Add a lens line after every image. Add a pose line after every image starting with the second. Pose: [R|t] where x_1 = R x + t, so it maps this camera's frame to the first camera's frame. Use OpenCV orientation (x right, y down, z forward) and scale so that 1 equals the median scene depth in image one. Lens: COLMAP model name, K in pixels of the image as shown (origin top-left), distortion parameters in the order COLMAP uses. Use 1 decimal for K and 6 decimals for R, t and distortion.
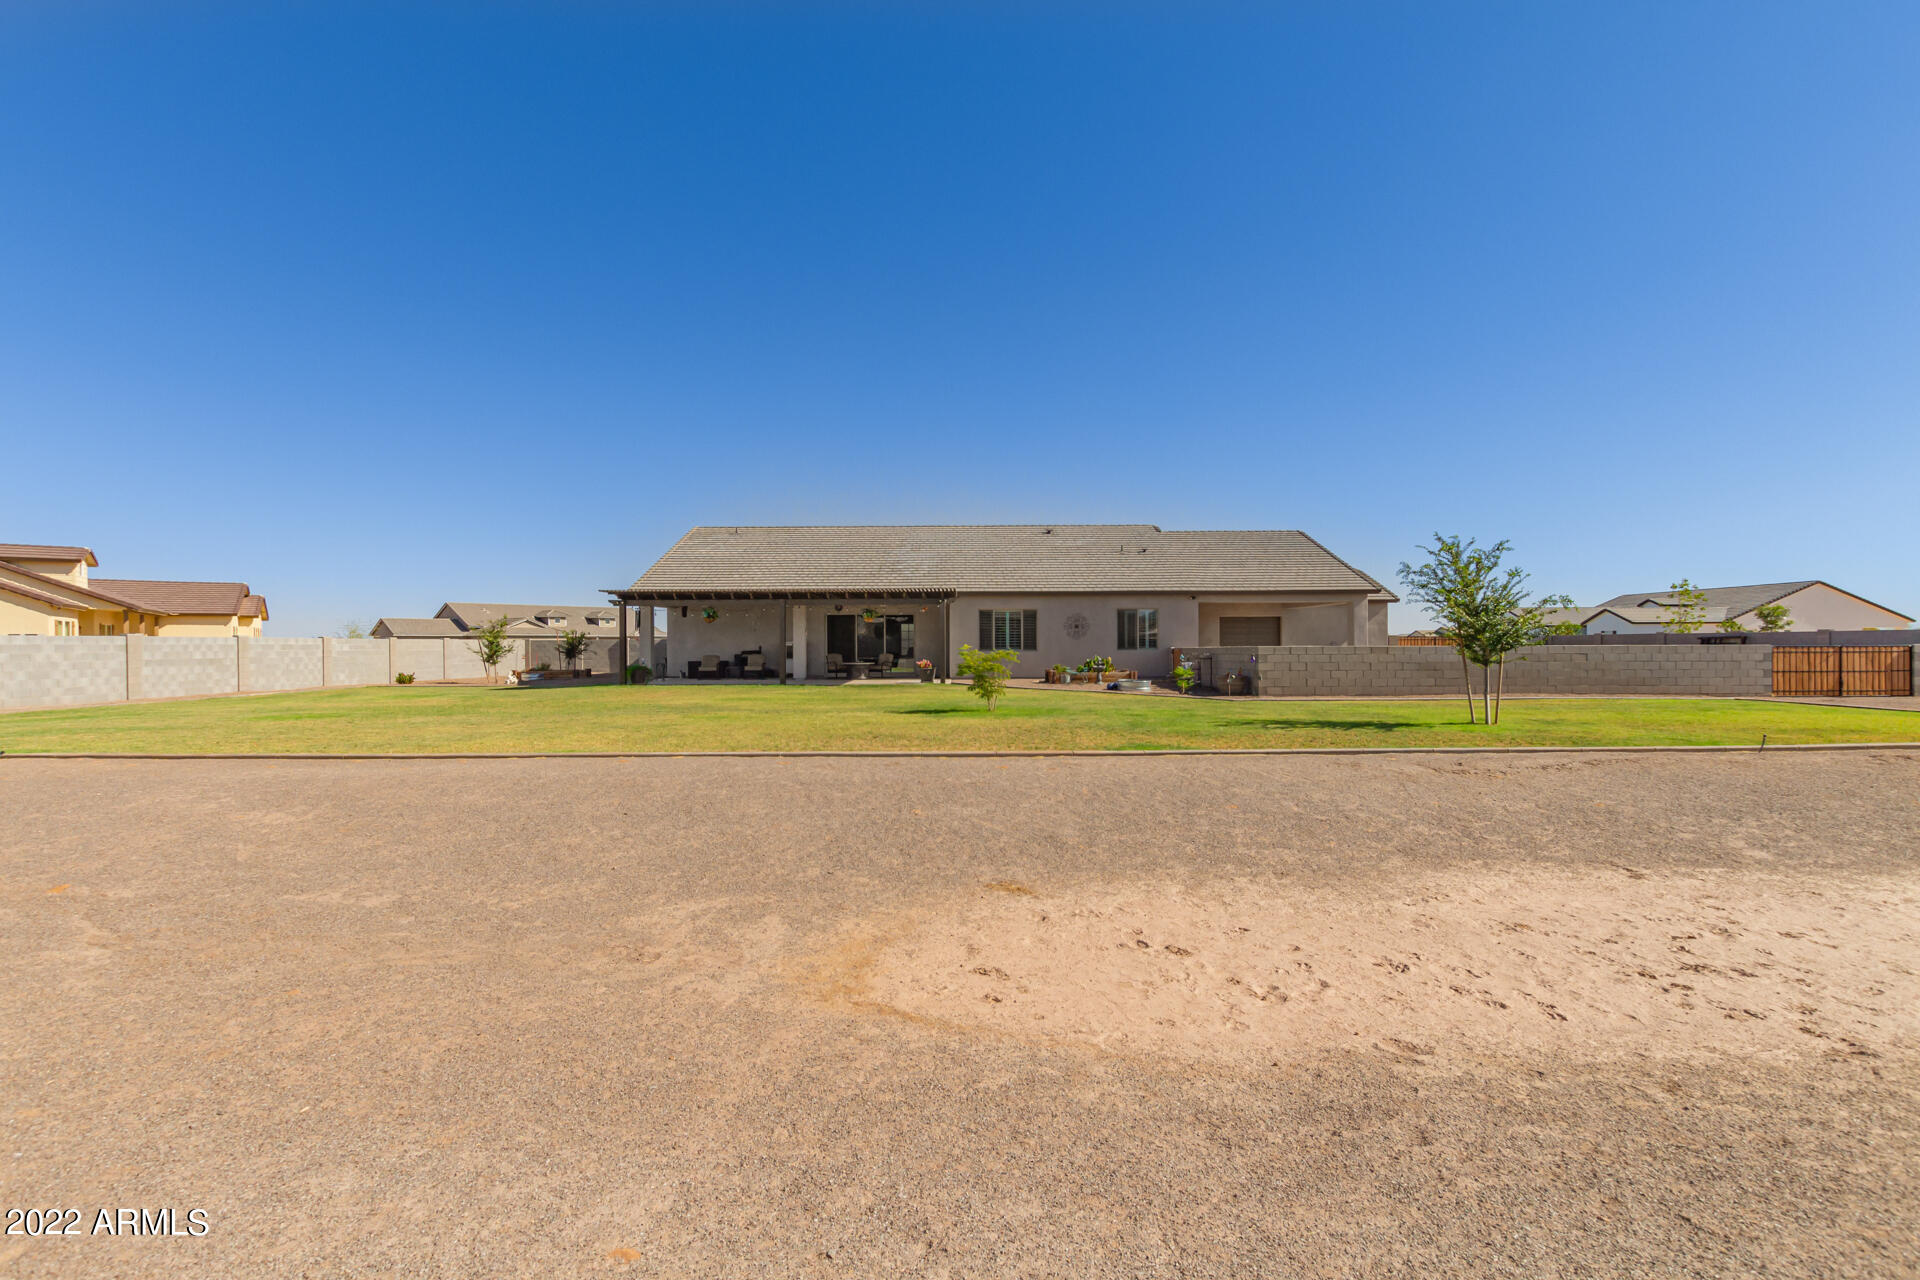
lens RADIAL K [[894.8, 0, 963.0], [0, 894.8, 645.4], [0, 0, 1]] dist [0.003668, 0.000560]
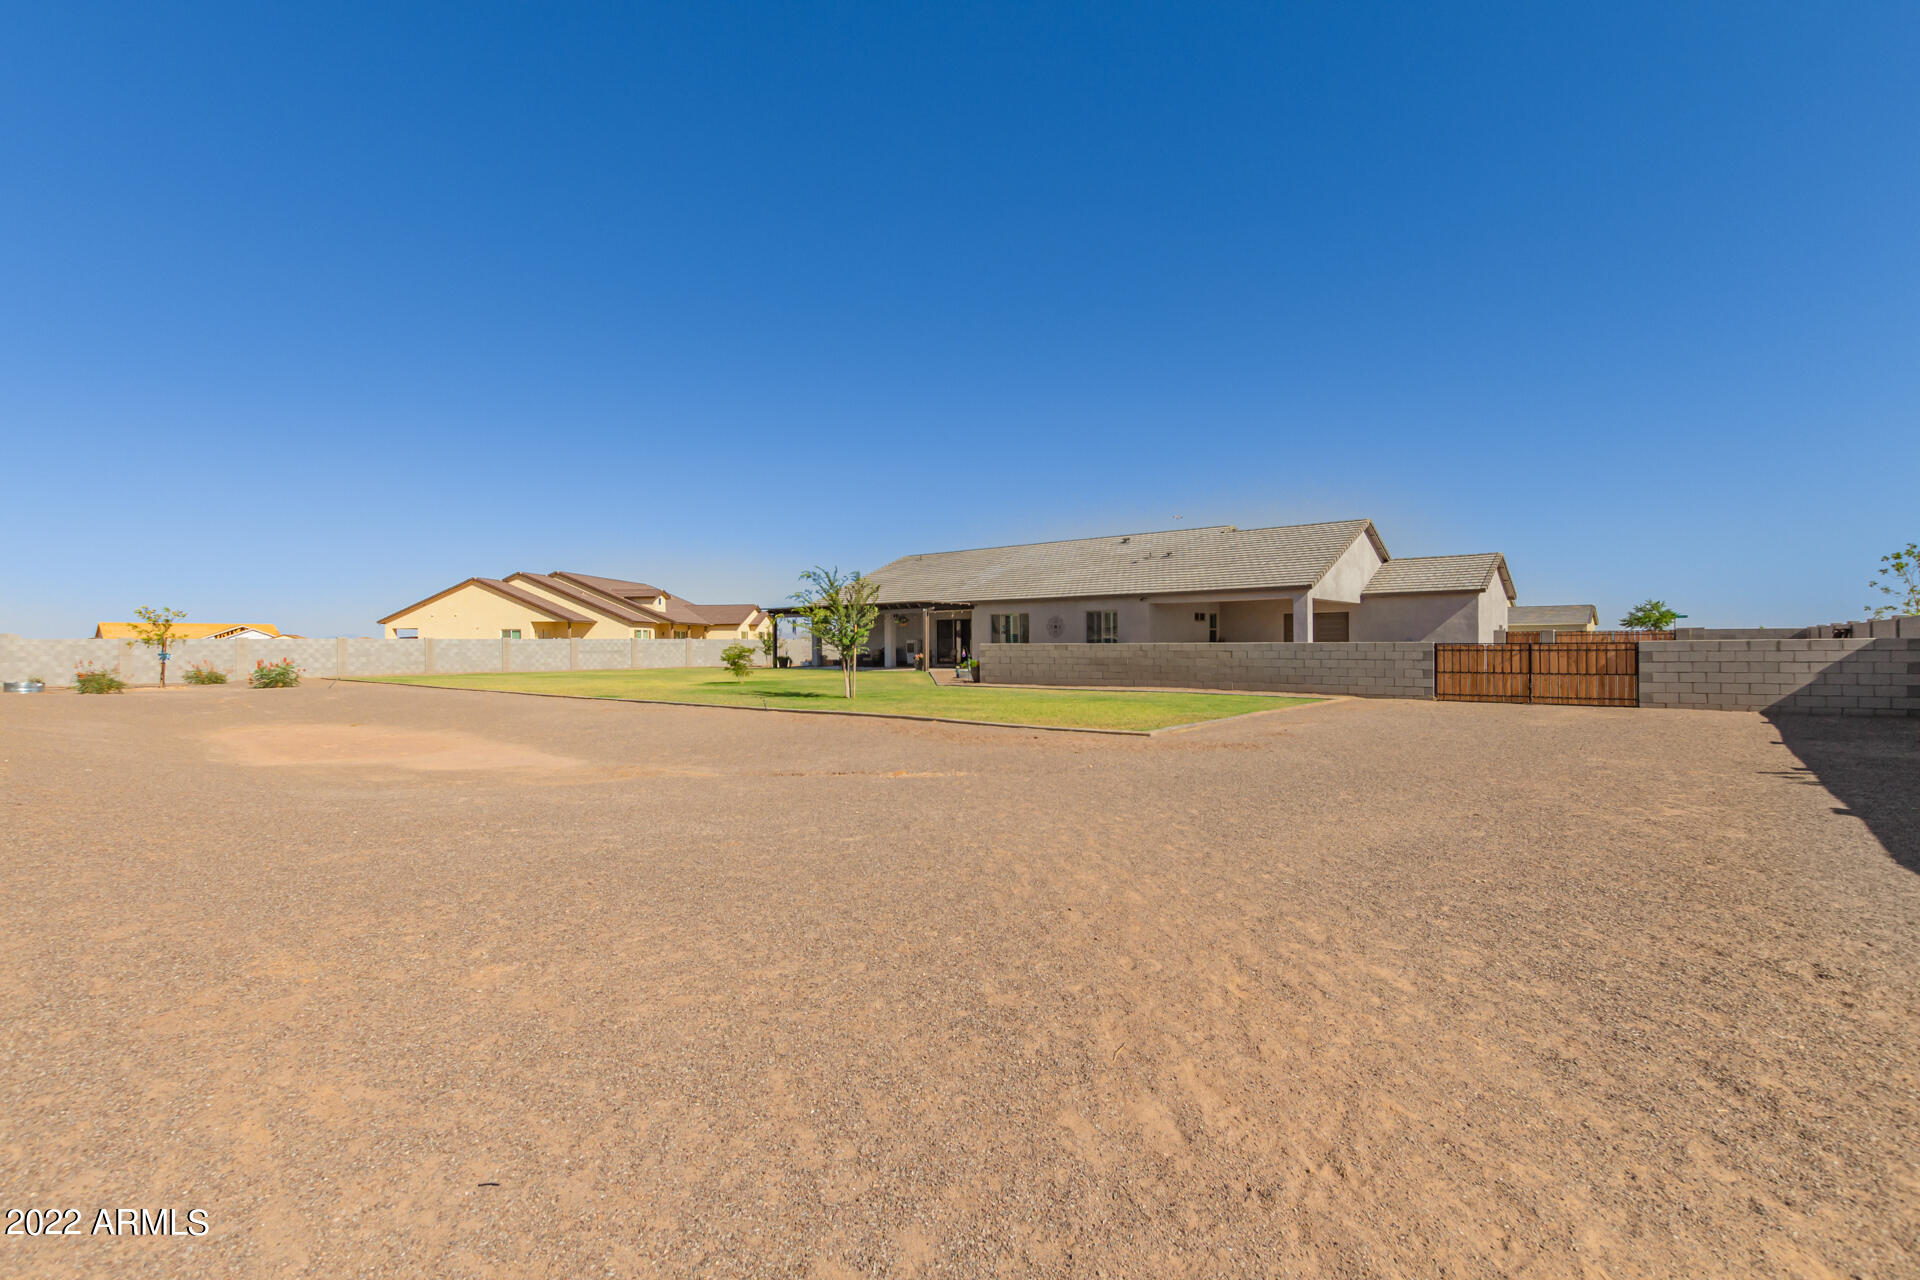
lens RADIAL K [[894.8, 0, 963.0], [0, 894.8, 645.4], [0, 0, 1]] dist [0.003668, 0.000560]
pose [[0.758857, 0.000708, -0.651257, 0.895002], [0.002415, 0.999989, 0.003901, -0.001129], [0.651252, -0.004533, 0.758848, 0.019957]]
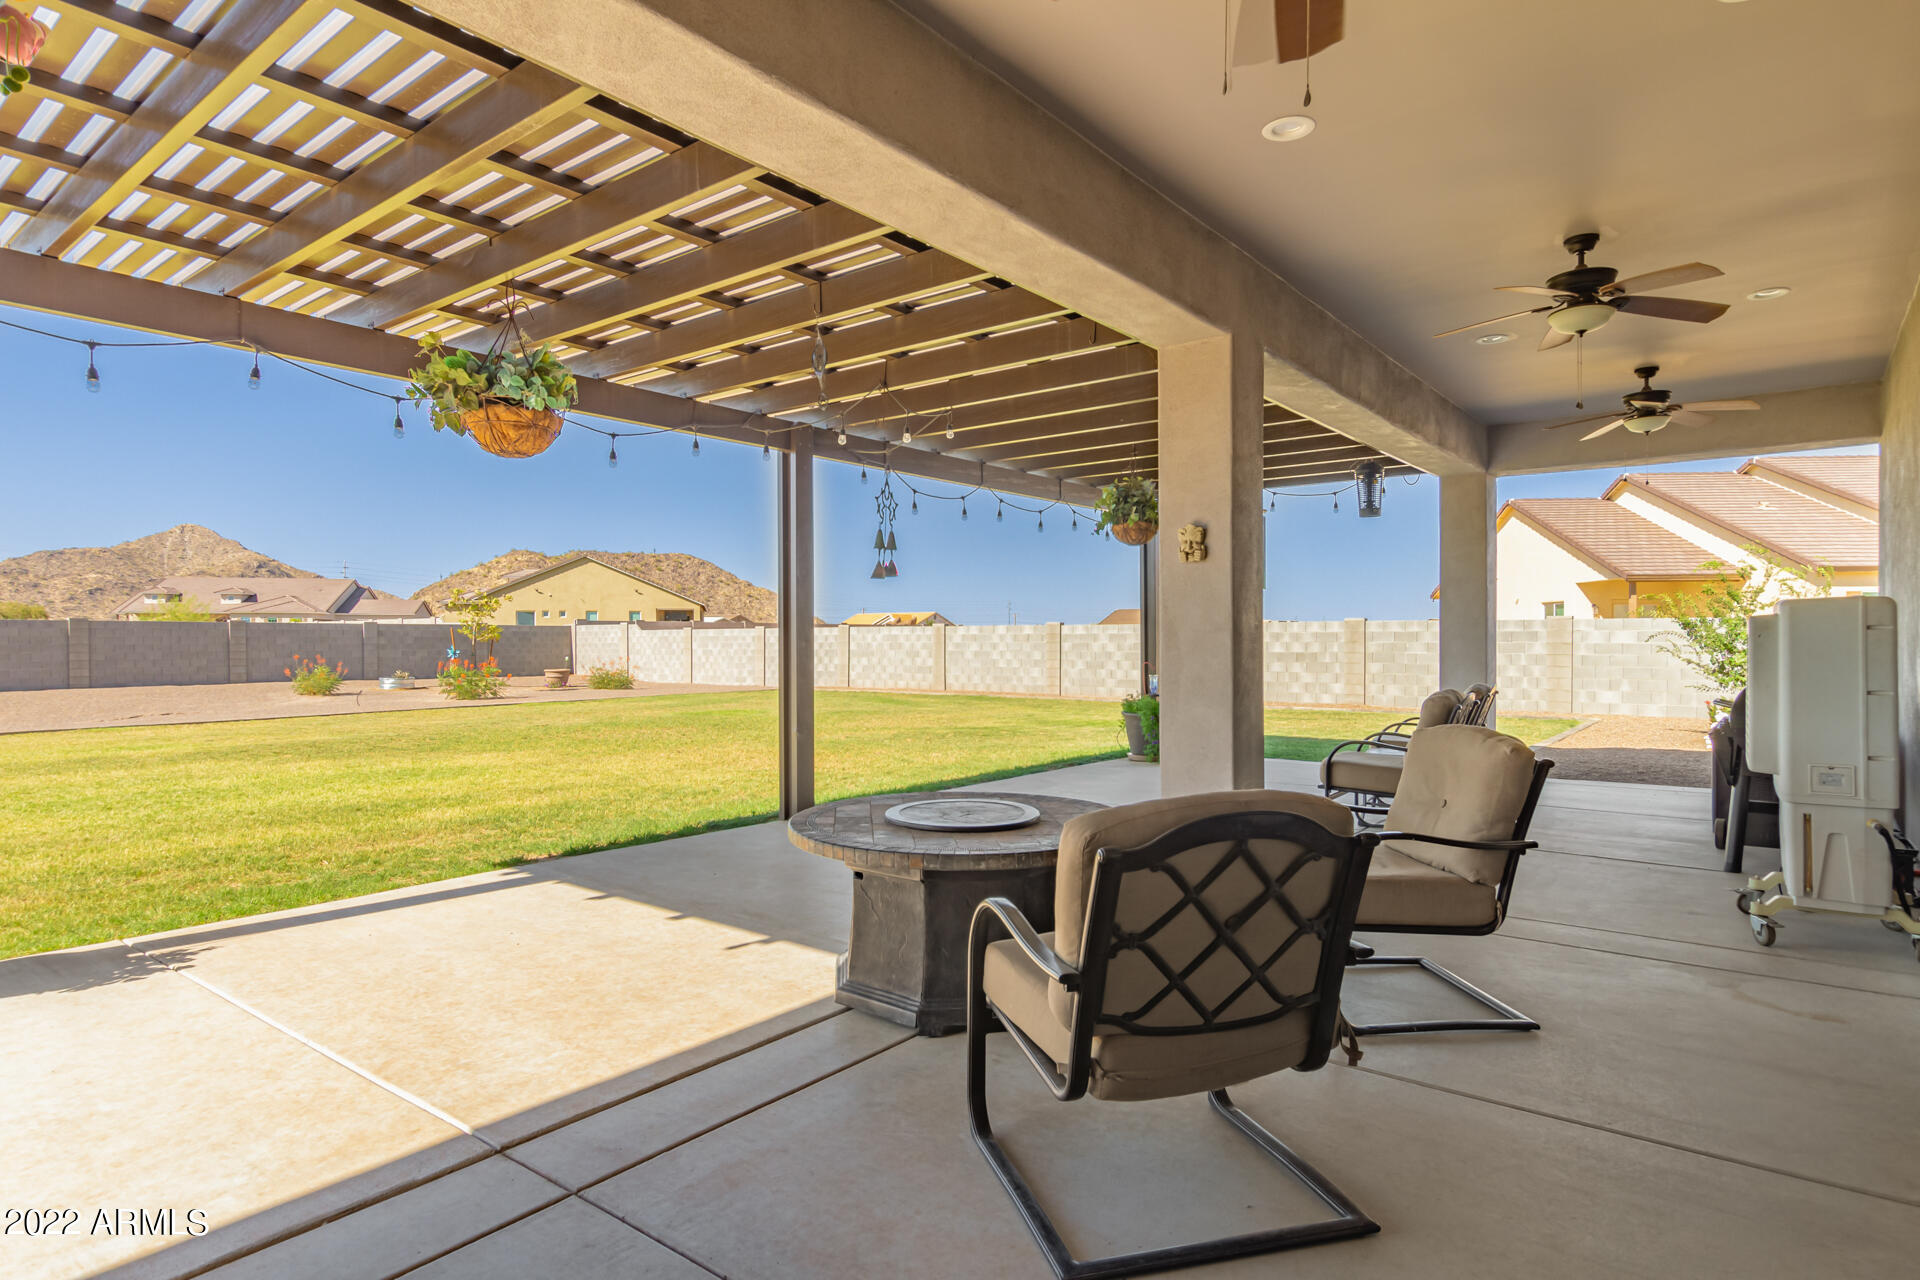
lens RADIAL K [[1044.7, 0, 968.4], [0, 1044.7, 641.5], [0, 0, 1]] dist [0.003588, 0.001178]
pose [[-0.623251, 0.008438, -0.781976, -0.035688], [0.005247, 0.999964, 0.006608, -0.000541], [0.782004, 0.000016, -0.623273, 1.191200]]
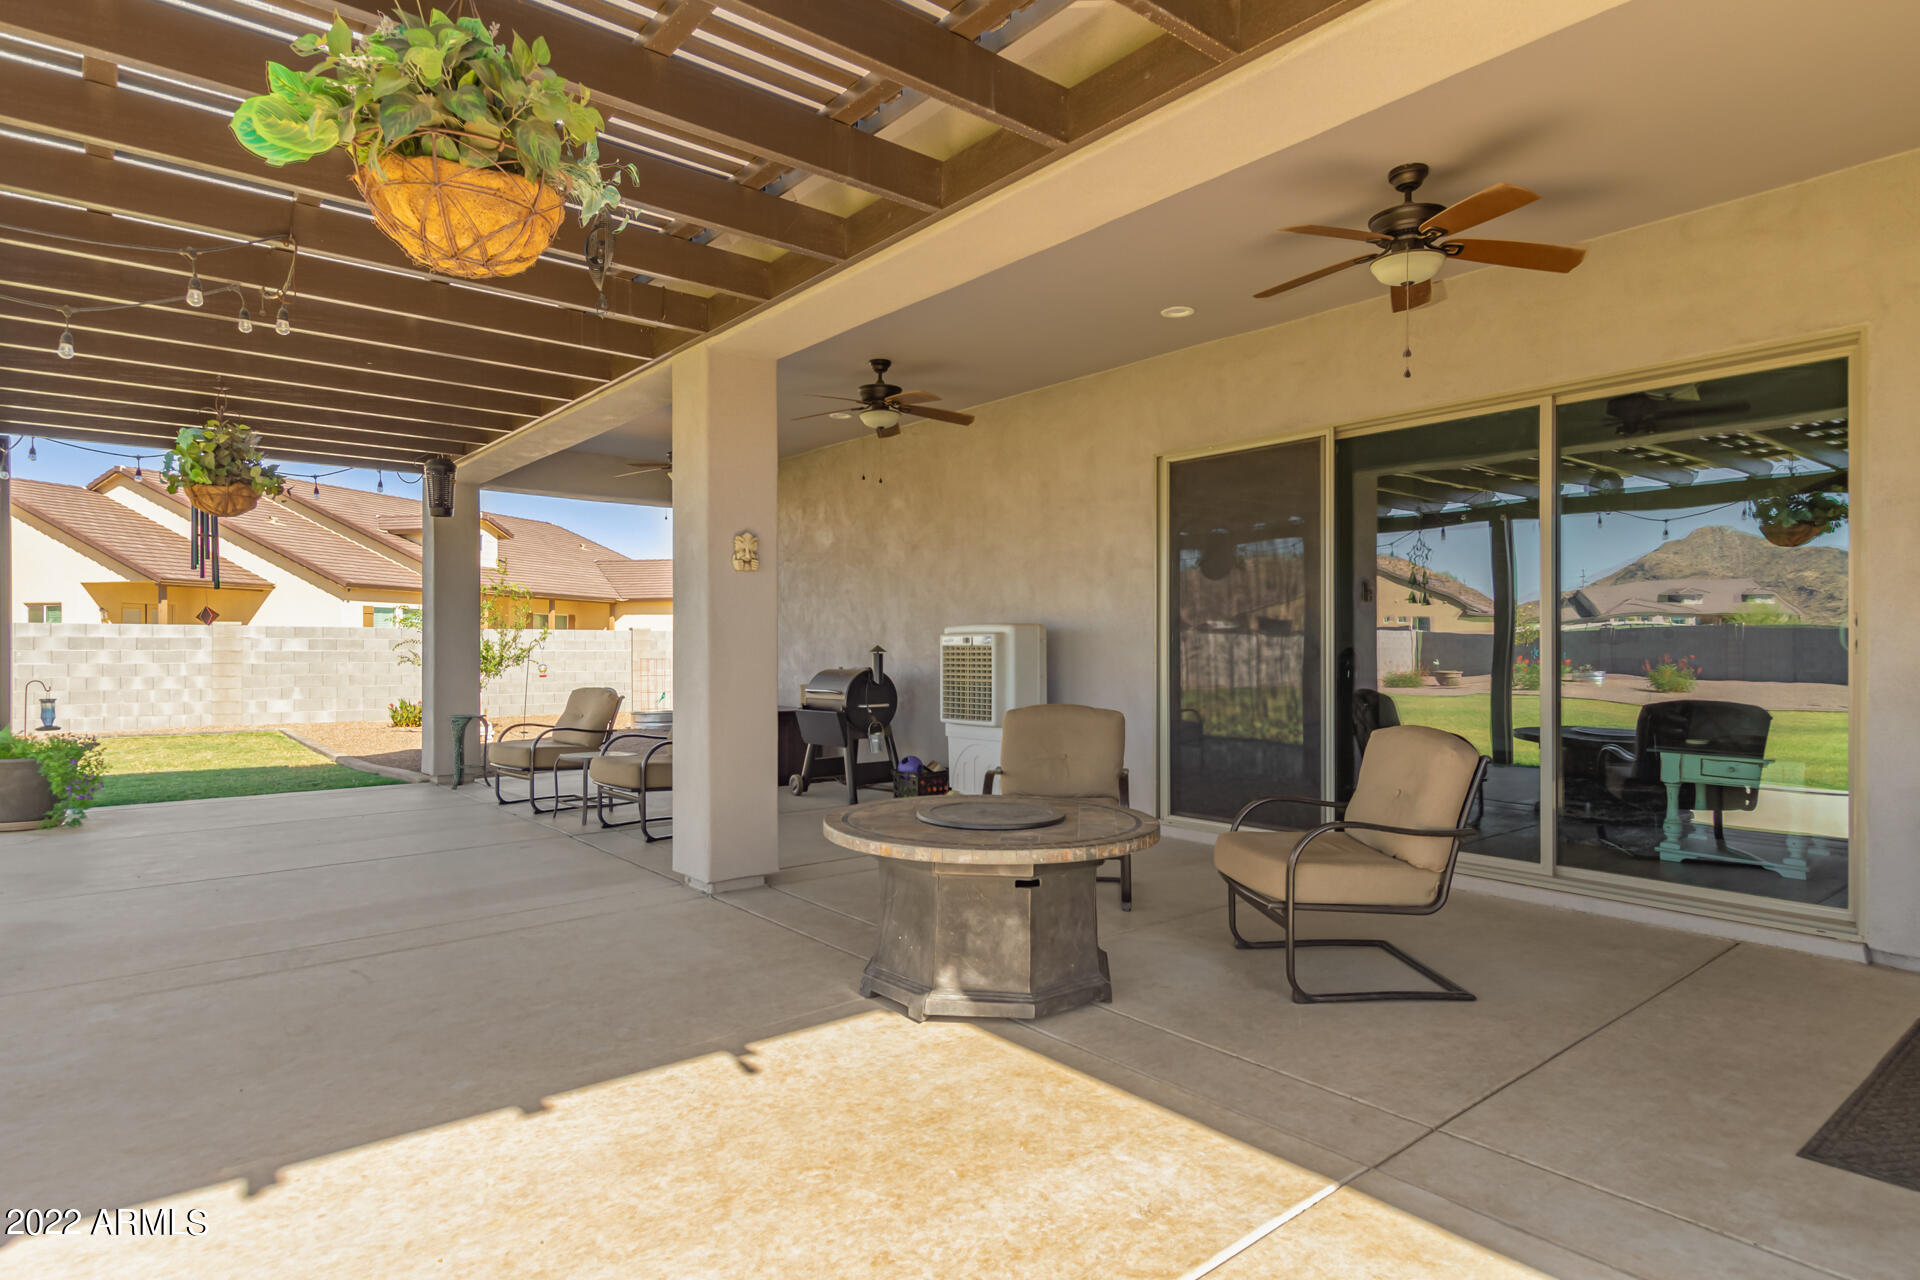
lens RADIAL K [[1044.7, 0, 968.4], [0, 1044.7, 641.5], [0, 0, 1]] dist [0.003588, 0.001178]
pose [[0.628517, 0.002464, -0.777792, -0.033520], [-0.004966, 0.999987, -0.000845, -0.000463], [0.777780, 0.004393, 0.628521, 1.029103]]
